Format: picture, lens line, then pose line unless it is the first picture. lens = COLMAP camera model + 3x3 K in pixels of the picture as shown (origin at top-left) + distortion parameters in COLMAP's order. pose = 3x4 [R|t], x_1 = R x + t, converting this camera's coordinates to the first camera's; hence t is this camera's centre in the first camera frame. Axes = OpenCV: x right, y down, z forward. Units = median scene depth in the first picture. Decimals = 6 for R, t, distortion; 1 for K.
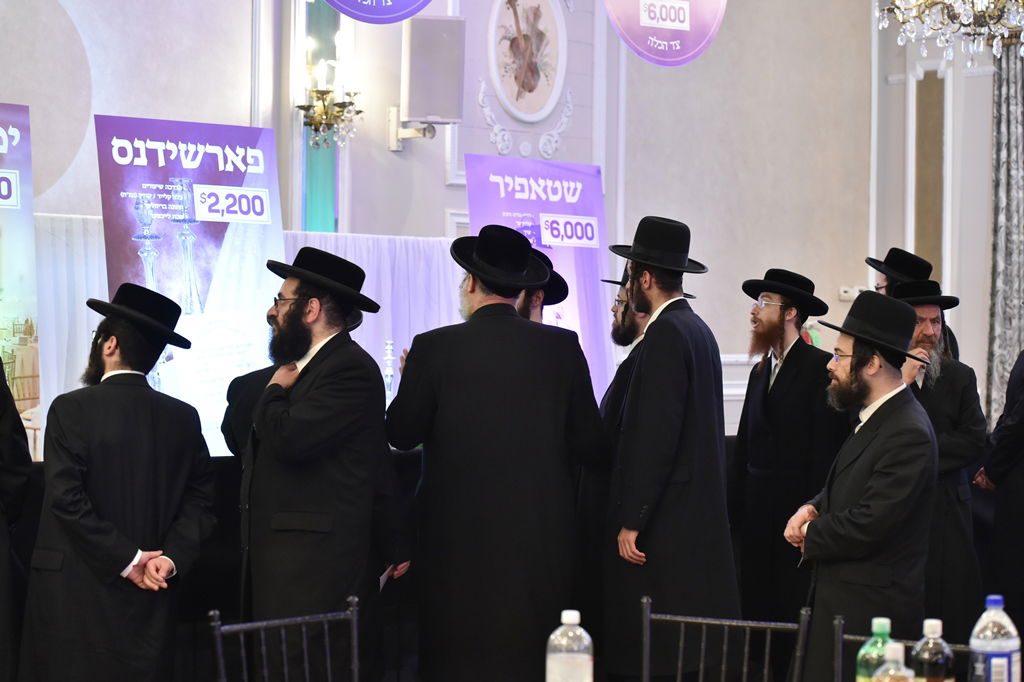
lens RADIAL K [[2051.1, 0, 512.0], [0, 2051.1, 340.4], [0, 0, 1]] dist [-0.085010, 0.000000]
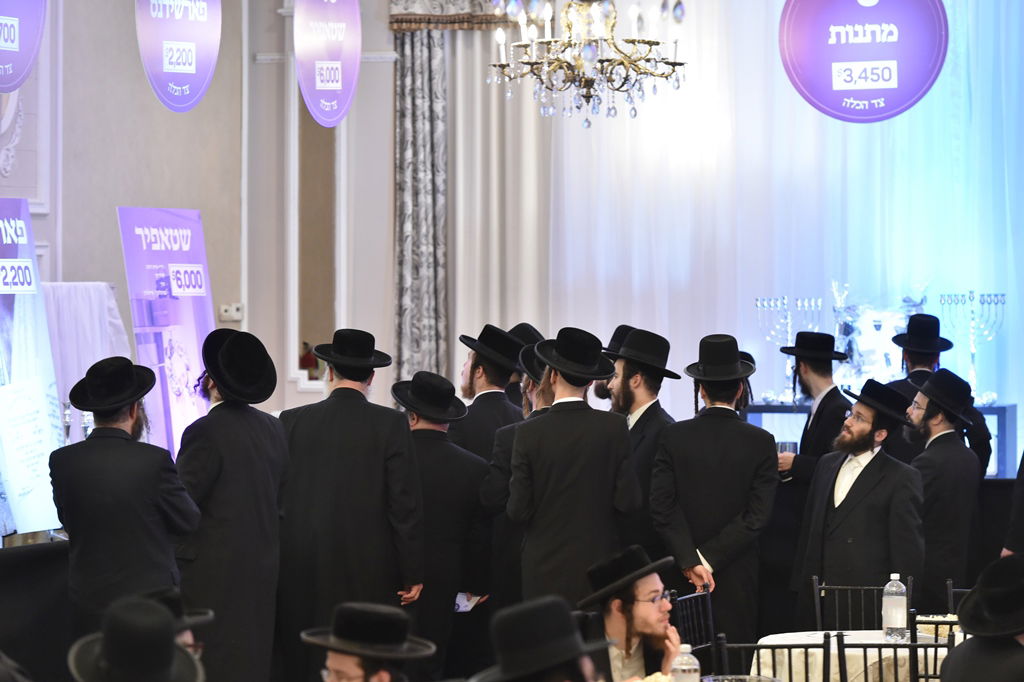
lens RADIAL K [[4291.9, 0, 512.1], [0, 4291.9, 341.1], [0, 0, 1]] dist [-0.088210, 0.000000]
pose [[0.878938, -0.020863, 0.476479, -0.813792], [0.012676, 0.999712, 0.020390, -0.064191], [-0.476767, -0.011882, 0.878949, -0.876668]]
